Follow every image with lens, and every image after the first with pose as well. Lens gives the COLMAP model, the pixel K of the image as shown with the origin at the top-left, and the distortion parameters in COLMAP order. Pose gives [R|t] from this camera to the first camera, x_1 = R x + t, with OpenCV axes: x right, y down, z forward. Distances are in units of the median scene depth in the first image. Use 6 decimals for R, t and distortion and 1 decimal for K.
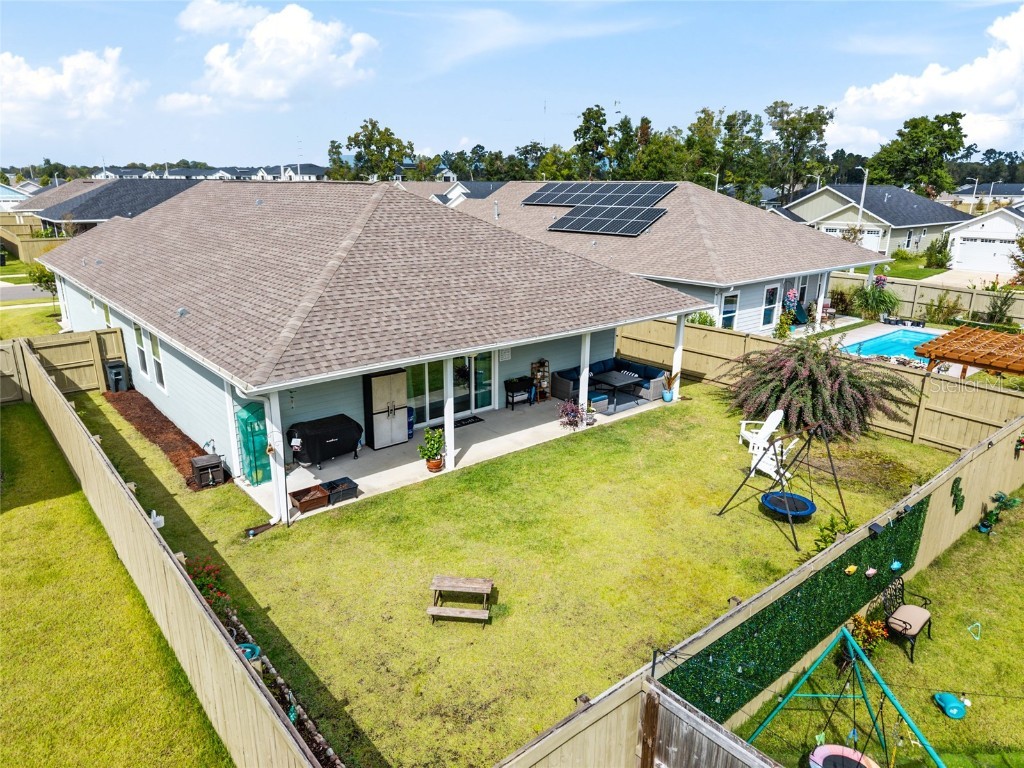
lens RADIAL K [[681.0, 0, 504.4], [0, 681.0, 387.5], [0, 0, 1]] dist [0.051689, -0.061043]
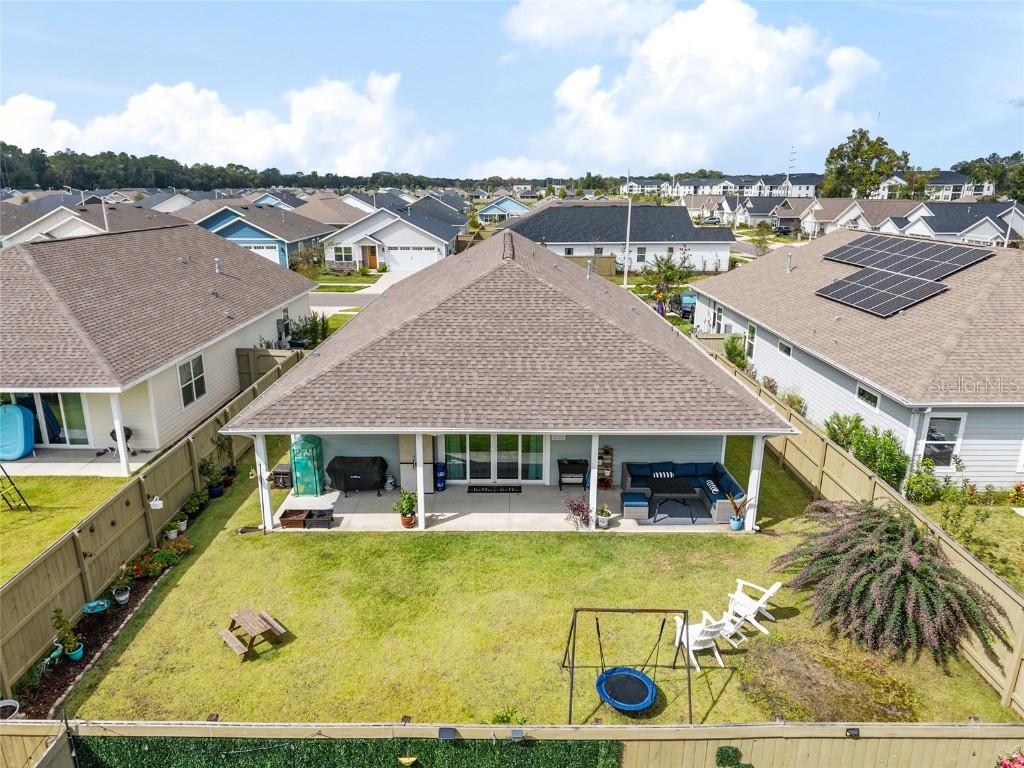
lens RADIAL K [[683.0, 0, 505.8], [0, 683.0, 384.9], [0, 0, 1]] dist [0.045125, -0.063712]
pose [[0.768041, 0.173441, -0.616467, 0.429756], [-0.181112, 0.982156, 0.050682, -0.122768], [0.614257, 0.072724, 0.785748, 0.119057]]
